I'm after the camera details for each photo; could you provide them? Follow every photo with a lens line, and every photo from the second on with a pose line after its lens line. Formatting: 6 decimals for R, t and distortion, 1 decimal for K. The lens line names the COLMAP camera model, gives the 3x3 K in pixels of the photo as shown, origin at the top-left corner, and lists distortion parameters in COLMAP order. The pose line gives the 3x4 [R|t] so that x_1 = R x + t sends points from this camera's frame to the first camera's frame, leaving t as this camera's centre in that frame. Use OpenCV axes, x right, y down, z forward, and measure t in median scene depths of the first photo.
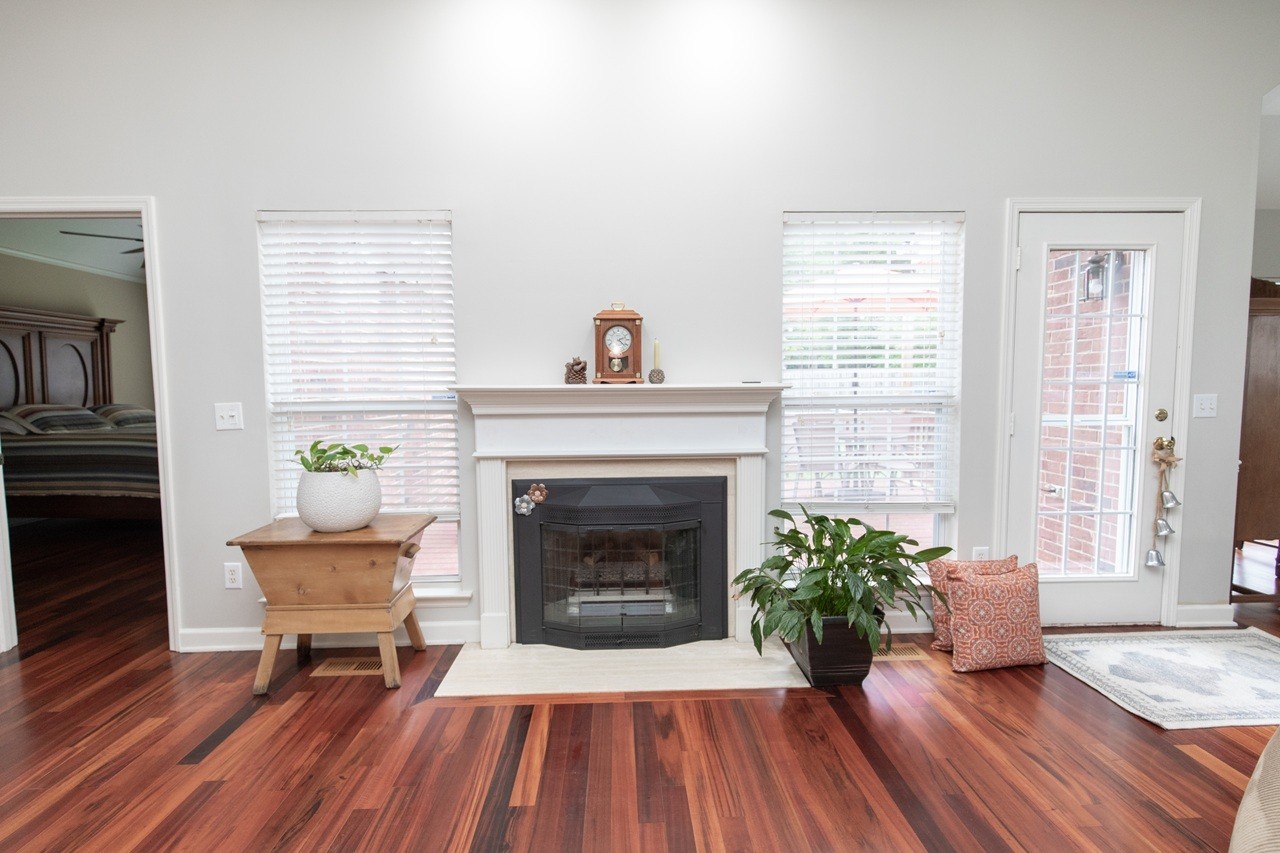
lens RADIAL K [[611.1, 0, 635.6], [0, 611.1, 429.5], [0, 0, 1]] dist [-0.000581, -0.000502]
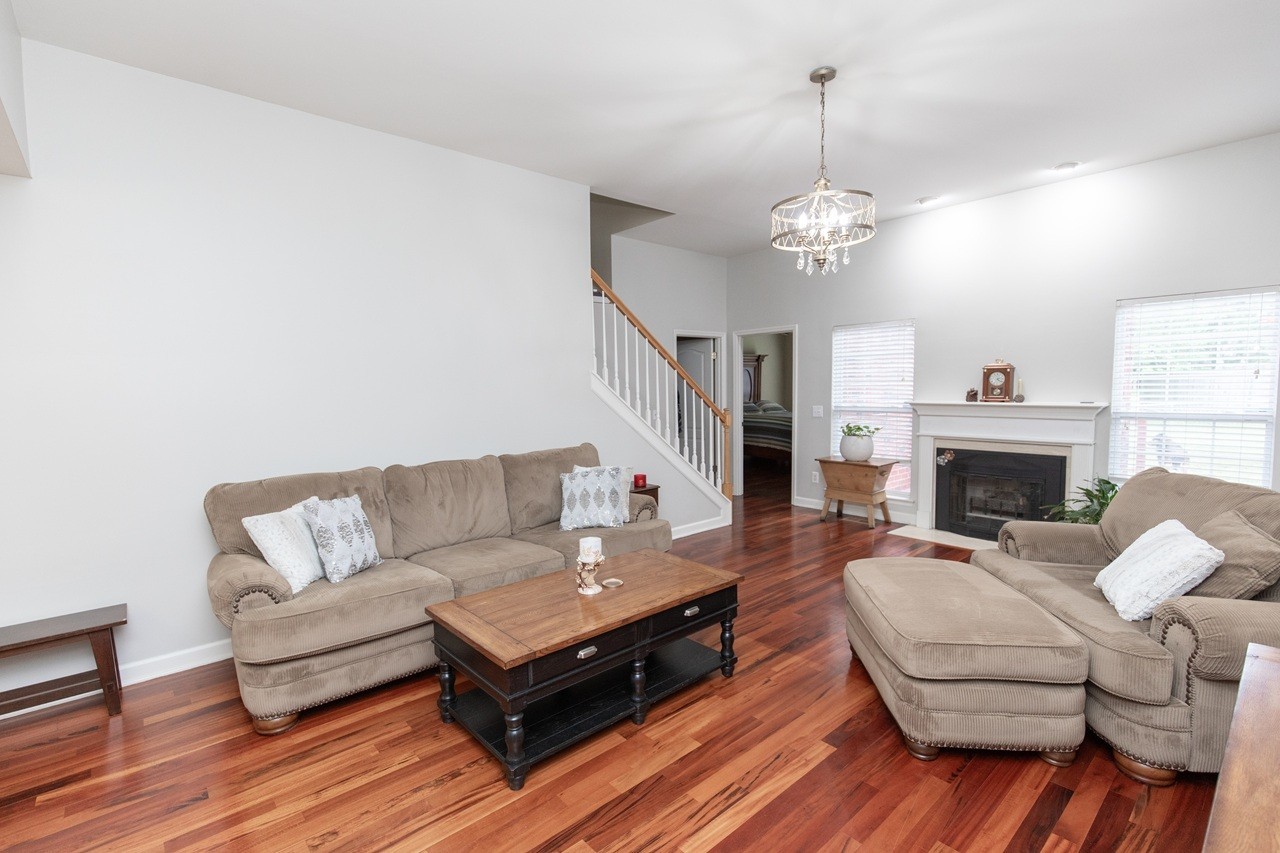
lens RADIAL K [[584.9, 0, 643.0], [0, 584.9, 429.7], [0, 0, 1]] dist [0.008382, -0.000426]
pose [[0.648337, 0.060432, -0.758952, 0.655536], [-0.047498, 0.998114, 0.038899, -0.006959], [0.759871, 0.010829, 0.649984, -1.039627]]
